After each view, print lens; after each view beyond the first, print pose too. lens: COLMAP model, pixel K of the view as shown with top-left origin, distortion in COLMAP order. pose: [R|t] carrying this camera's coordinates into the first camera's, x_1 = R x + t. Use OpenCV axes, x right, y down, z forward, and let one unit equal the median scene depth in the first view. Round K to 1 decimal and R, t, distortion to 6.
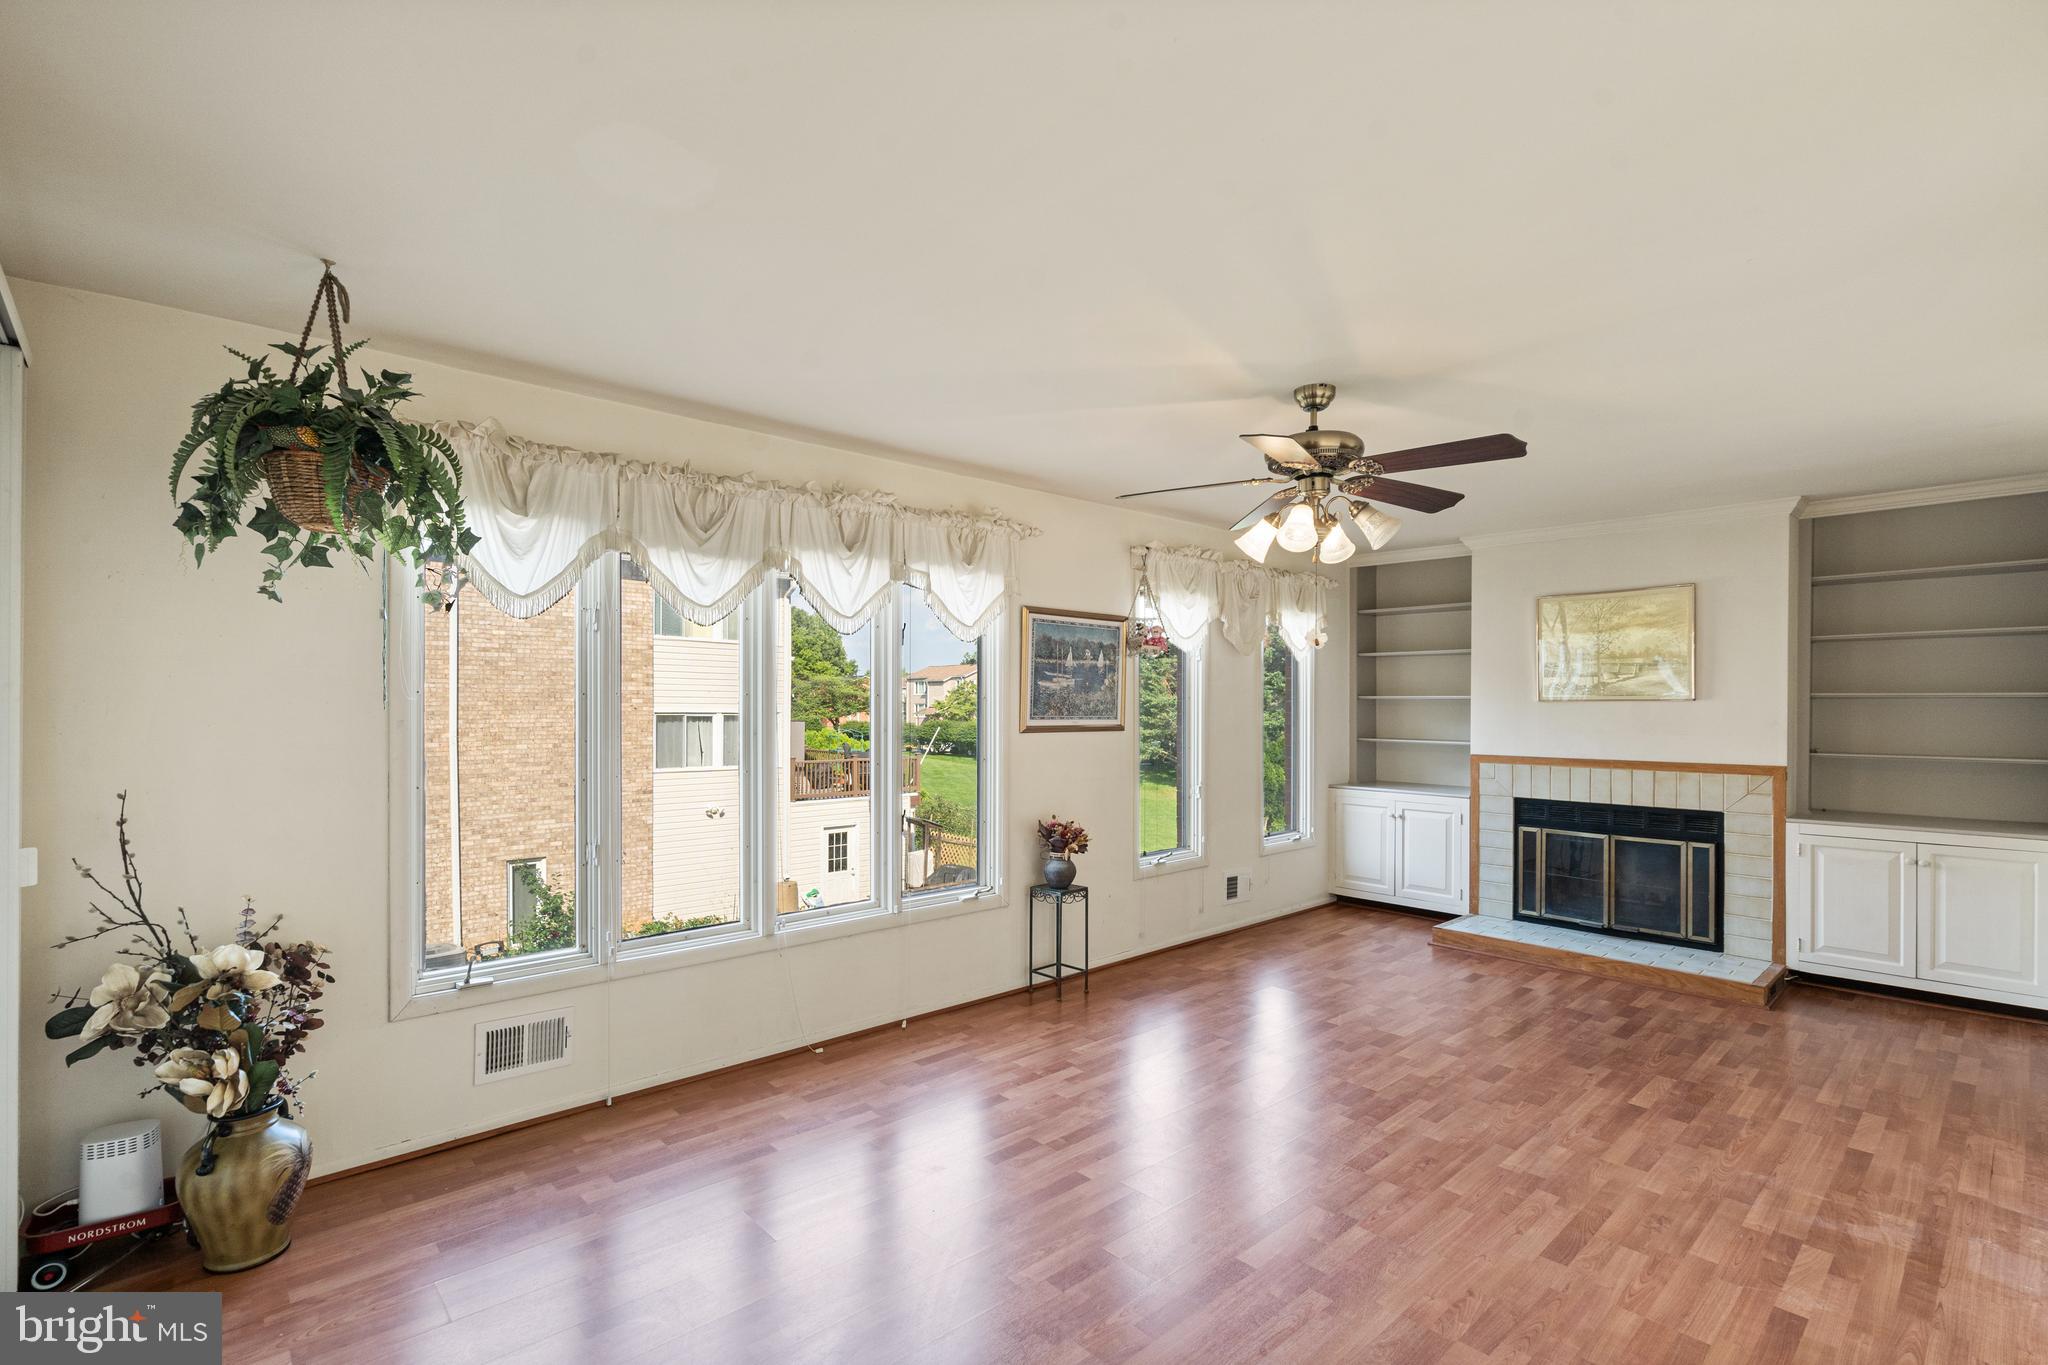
lens RADIAL K [[950.9, 0, 1008.3], [0, 950.9, 704.0], [0, 0, 1]] dist [-0.002824, 0.000274]
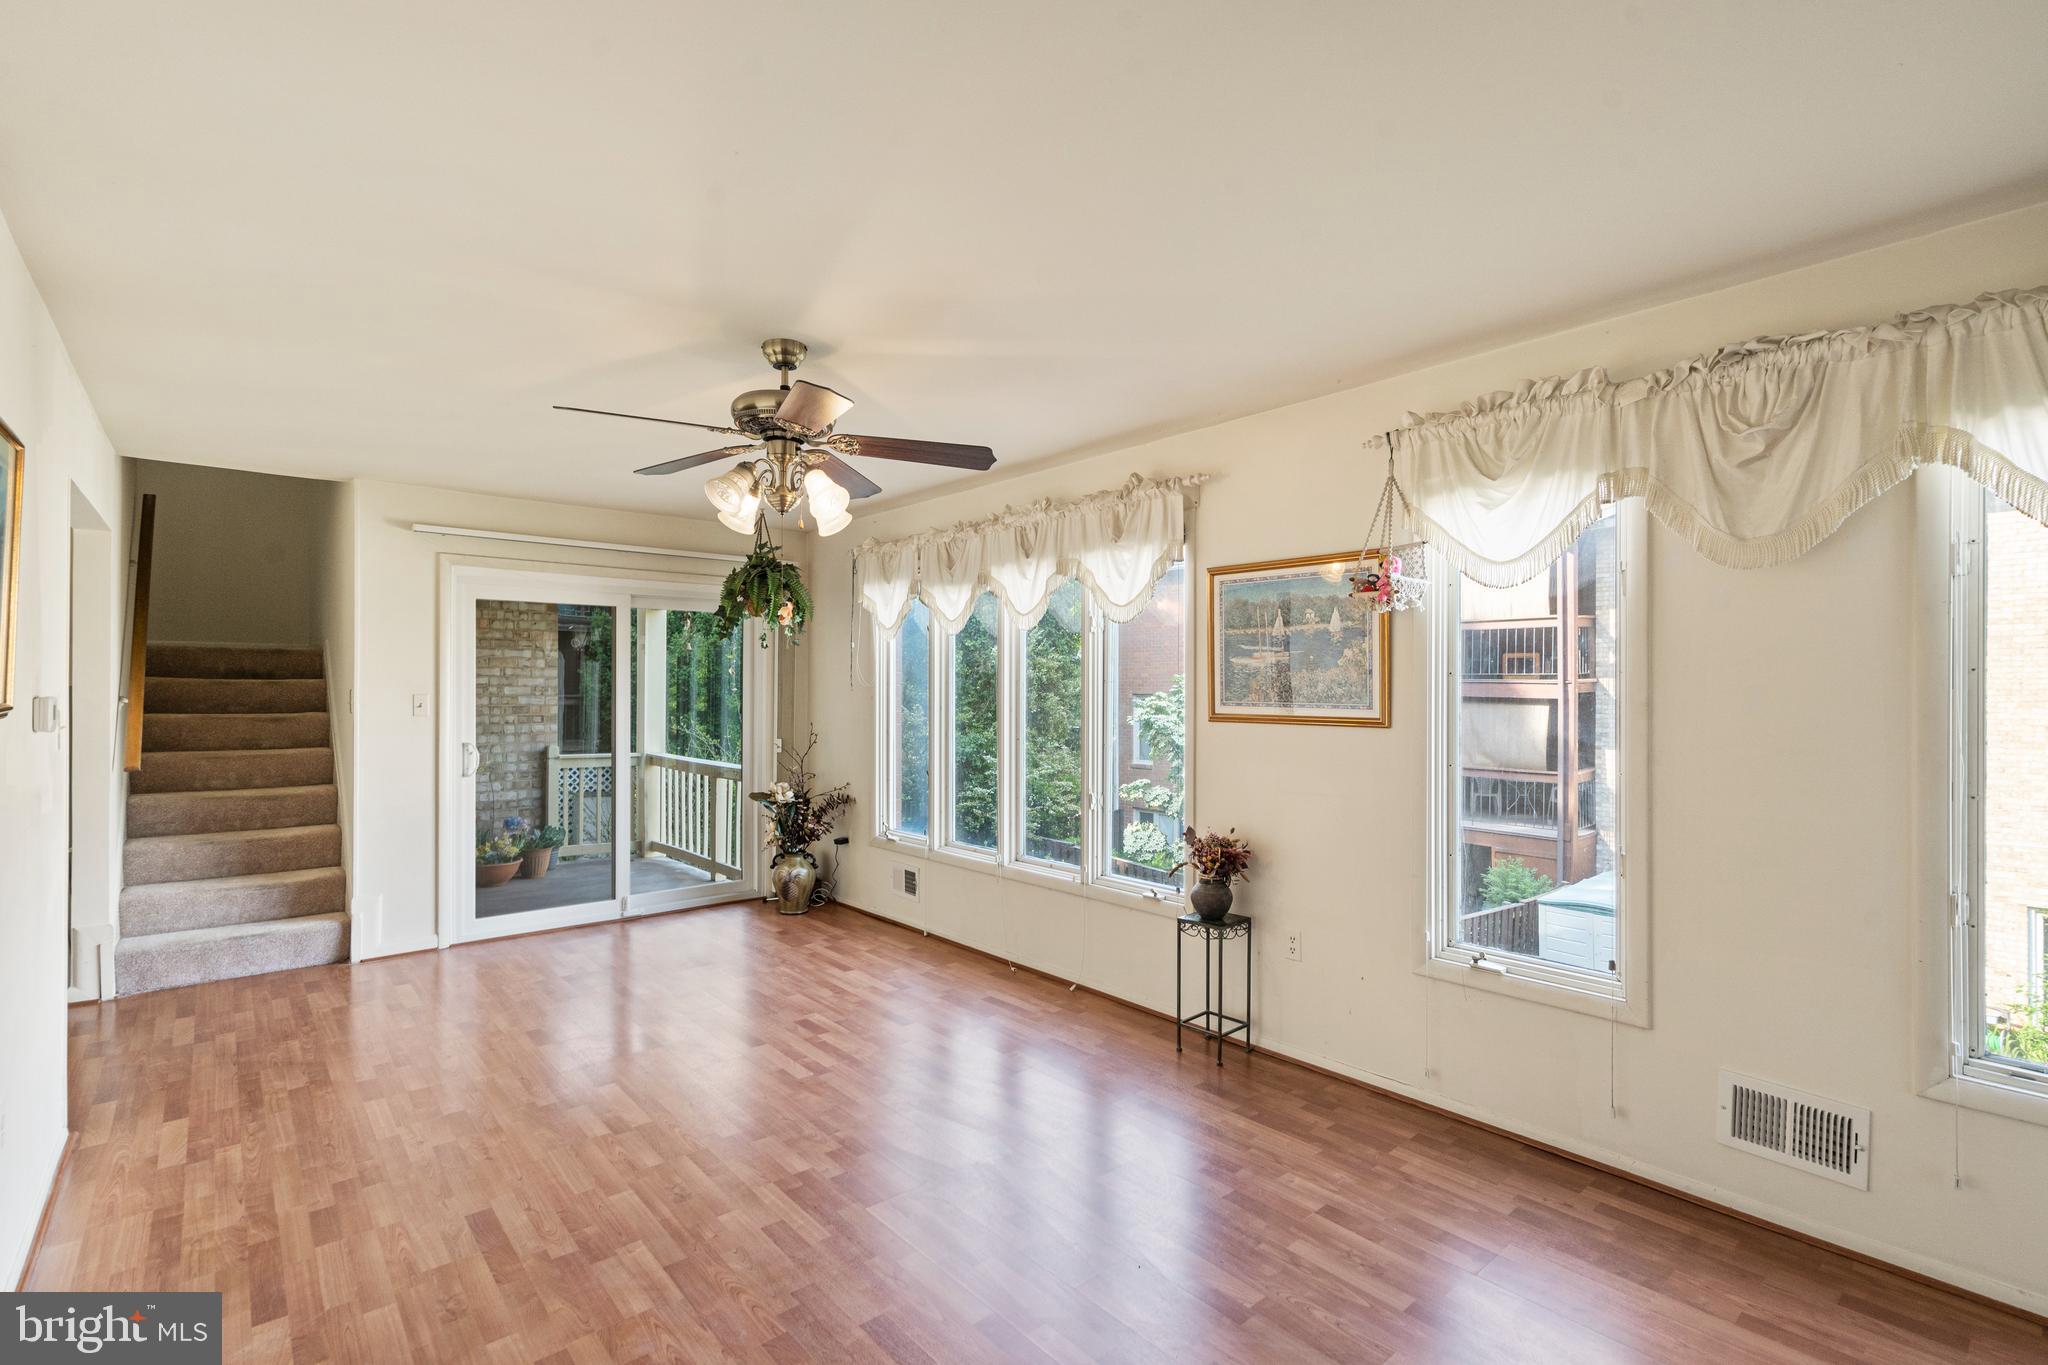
lens RADIAL K [[950.9, 0, 1018.9], [0, 950.9, 692.4], [0, 0, 1]] dist [-0.002824, 0.000274]
pose [[-0.036783, 0.000762, -0.999323, 0.803605], [-0.001890, 0.999998, 0.000832, 0.004336], [0.999322, 0.001919, -0.036781, 0.820387]]
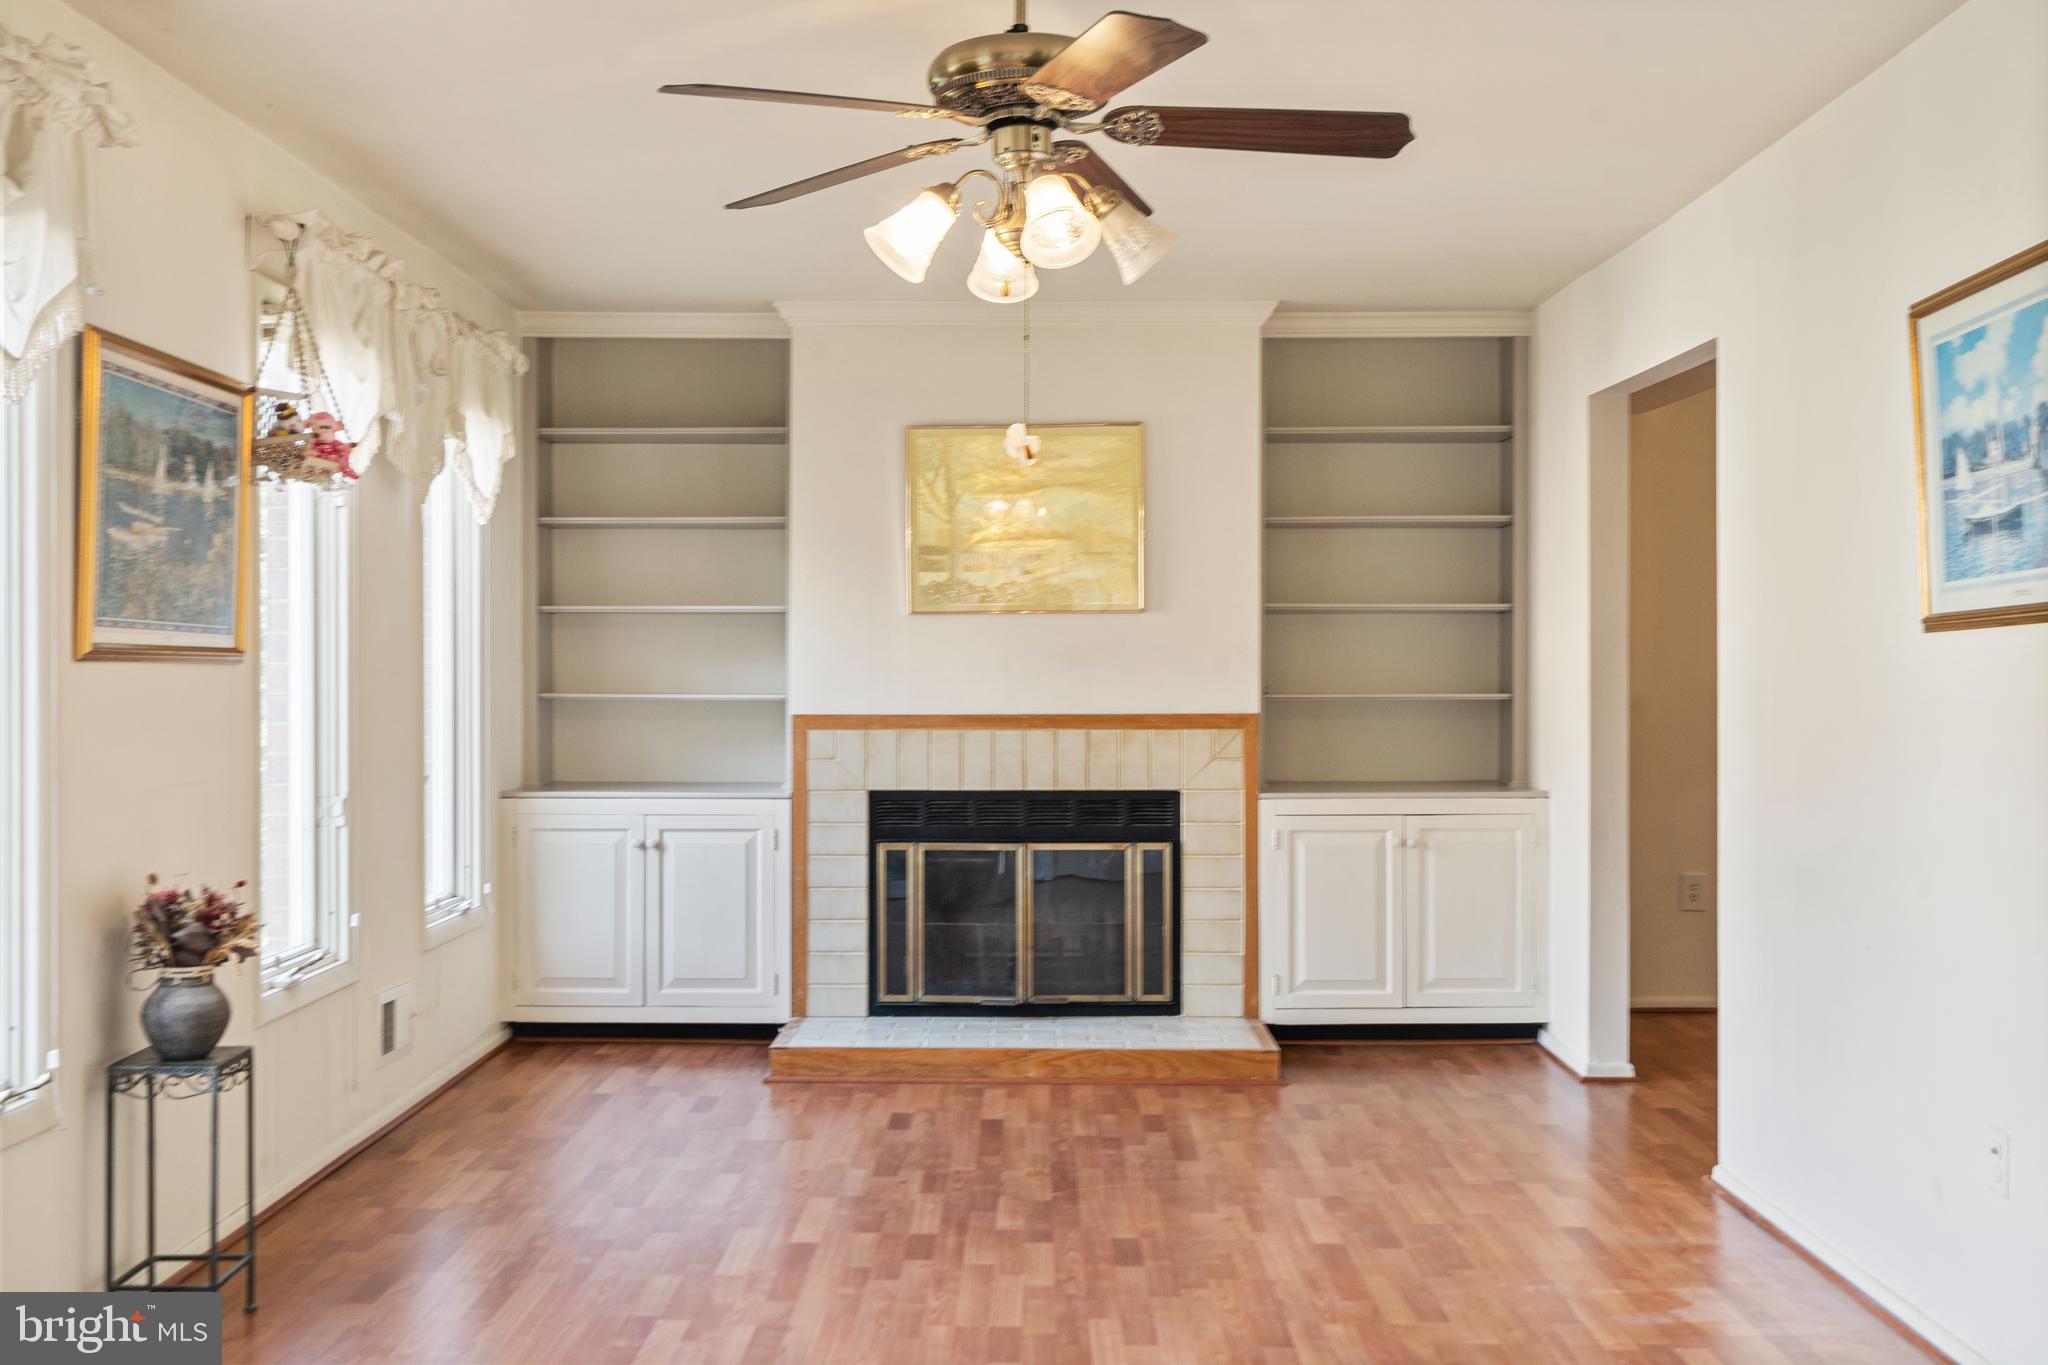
lens RADIAL K [[2016.8, 0, 1019.6], [0, 2016.8, 662.9], [0, 0, 1]] dist [-0.009367, 0.000000]
pose [[0.675190, -0.000709, 0.737643, -0.304893], [0.004152, 0.999987, -0.002840, 0.033209], [-0.737632, 0.004980, 0.675185, 0.180609]]
